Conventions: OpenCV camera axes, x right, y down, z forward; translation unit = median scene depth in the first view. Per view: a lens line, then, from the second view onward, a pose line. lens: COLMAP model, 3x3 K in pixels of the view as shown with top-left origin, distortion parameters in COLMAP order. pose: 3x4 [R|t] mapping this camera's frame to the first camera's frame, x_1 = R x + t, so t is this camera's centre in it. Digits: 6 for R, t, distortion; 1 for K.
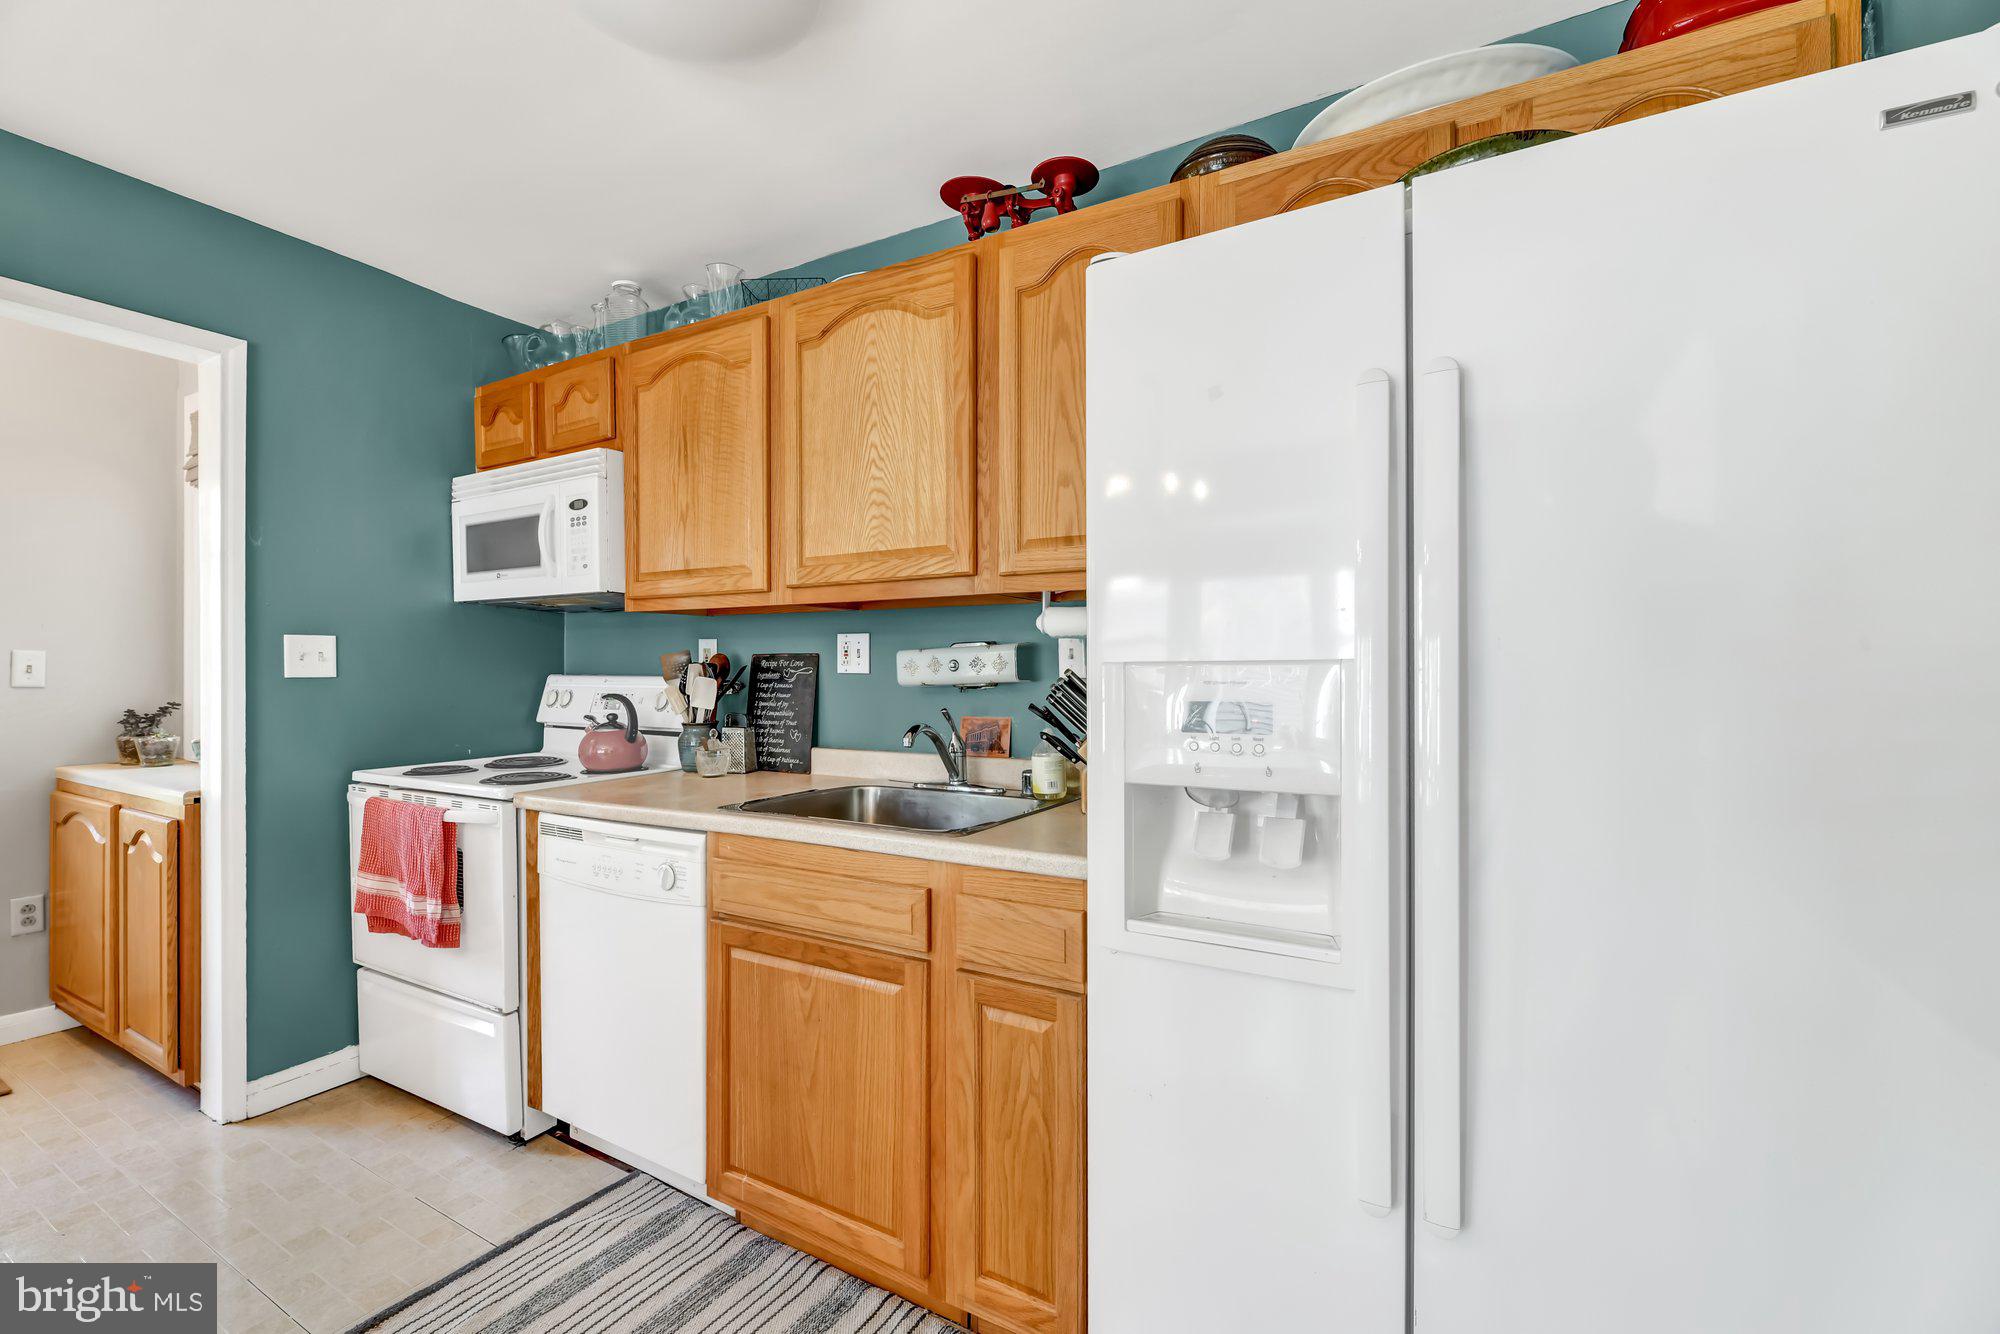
lens RADIAL K [[828.6, 0, 1020.6], [0, 828.6, 675.2], [0, 0, 1]] dist [0.001350, -0.001996]
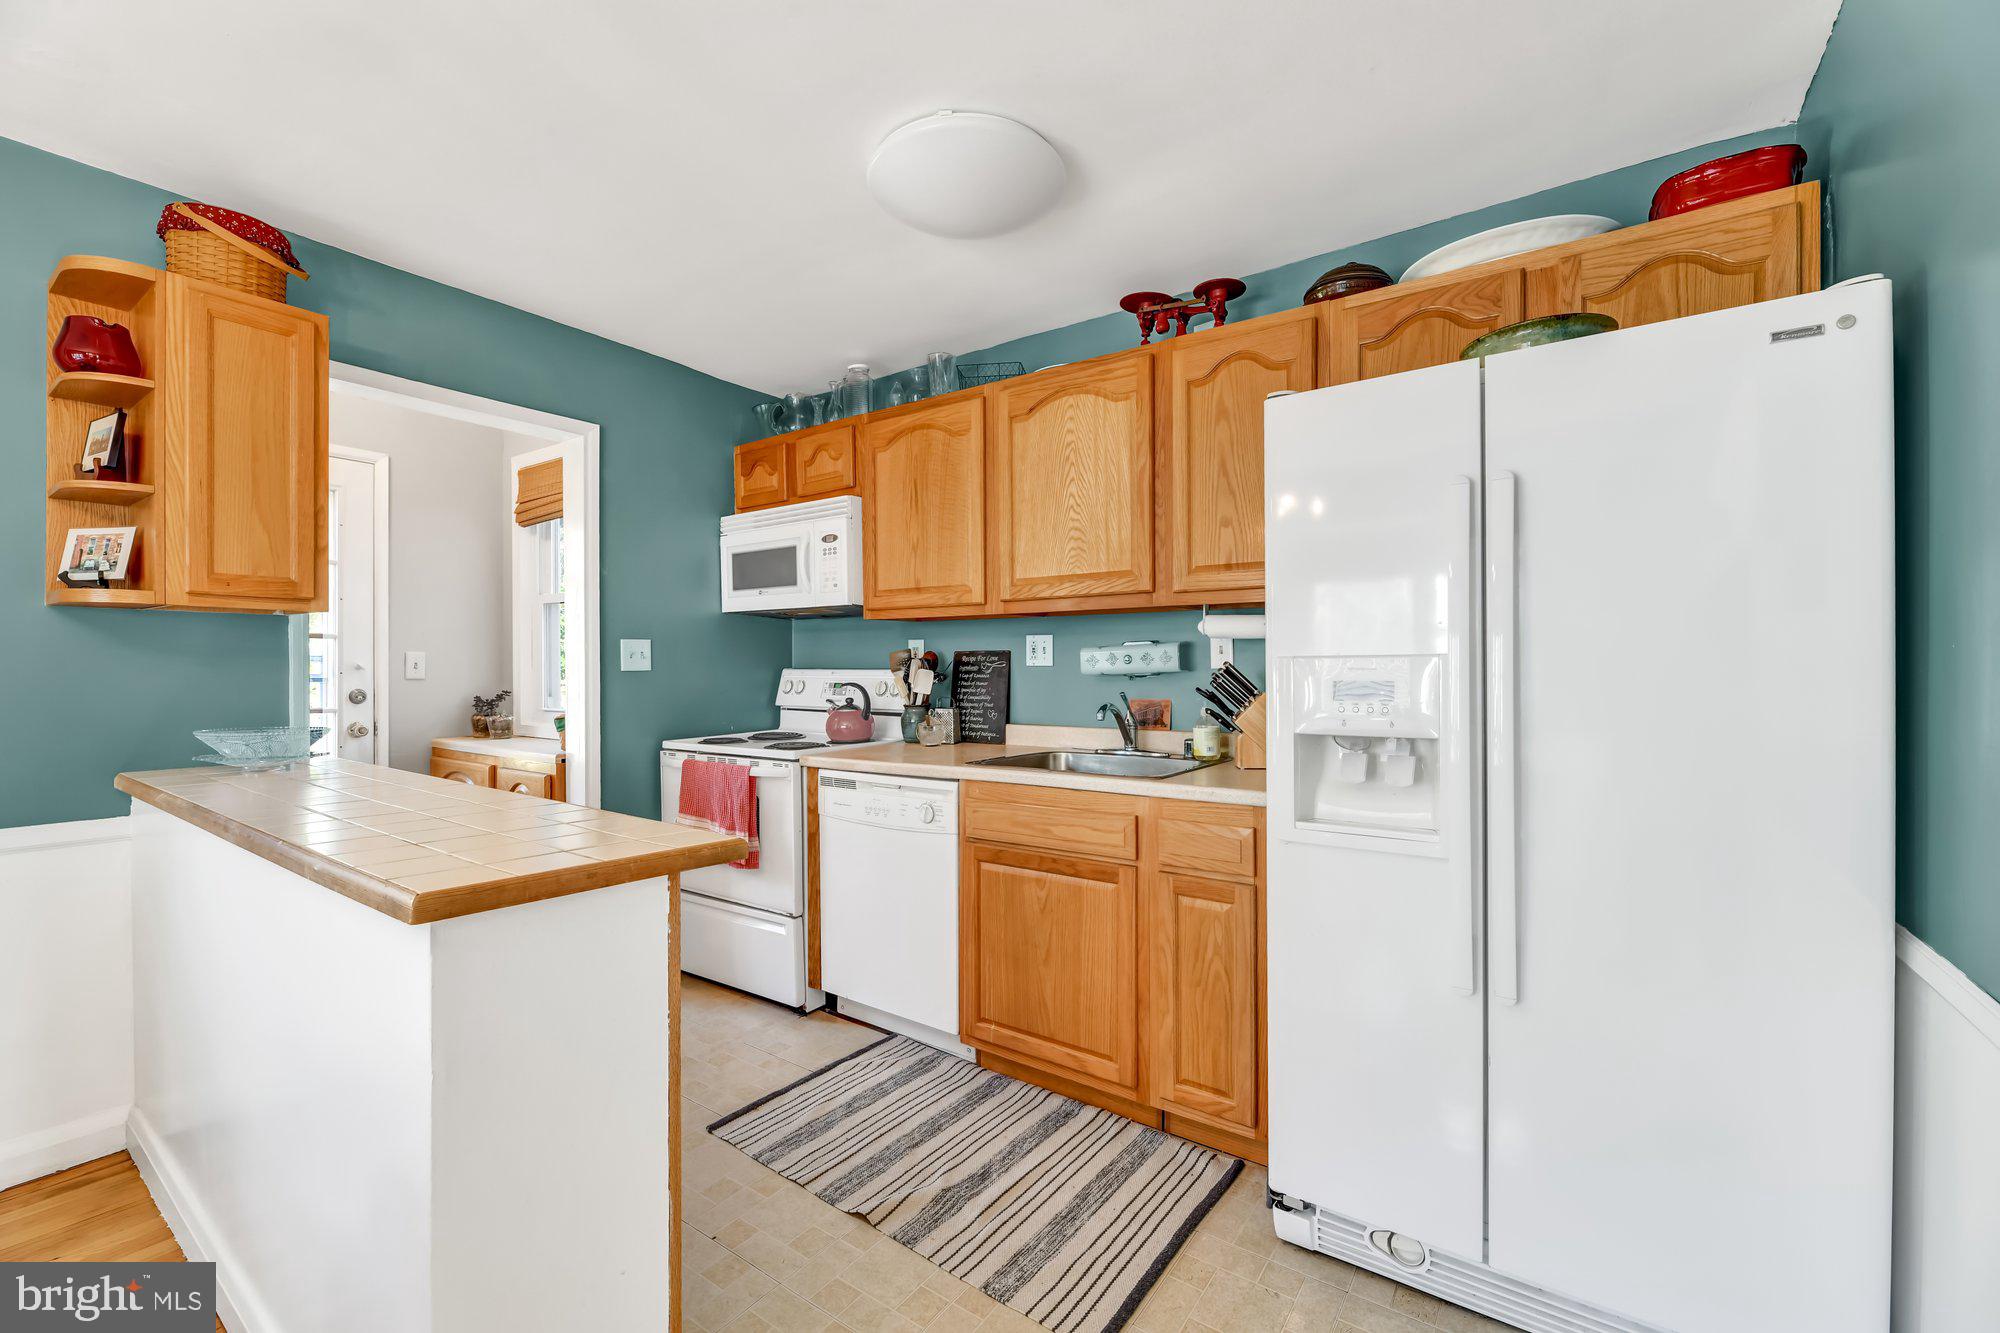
lens RADIAL K [[828.6, 0, 1008.5], [0, 828.6, 669.9], [0, 0, 1]] dist [0.001350, -0.001996]
pose [[0.993506, -0.004444, -0.113694, -0.132406], [0.004701, 0.999987, 0.001989, 0.001683], [0.113683, -0.002510, 0.993514, -0.352560]]
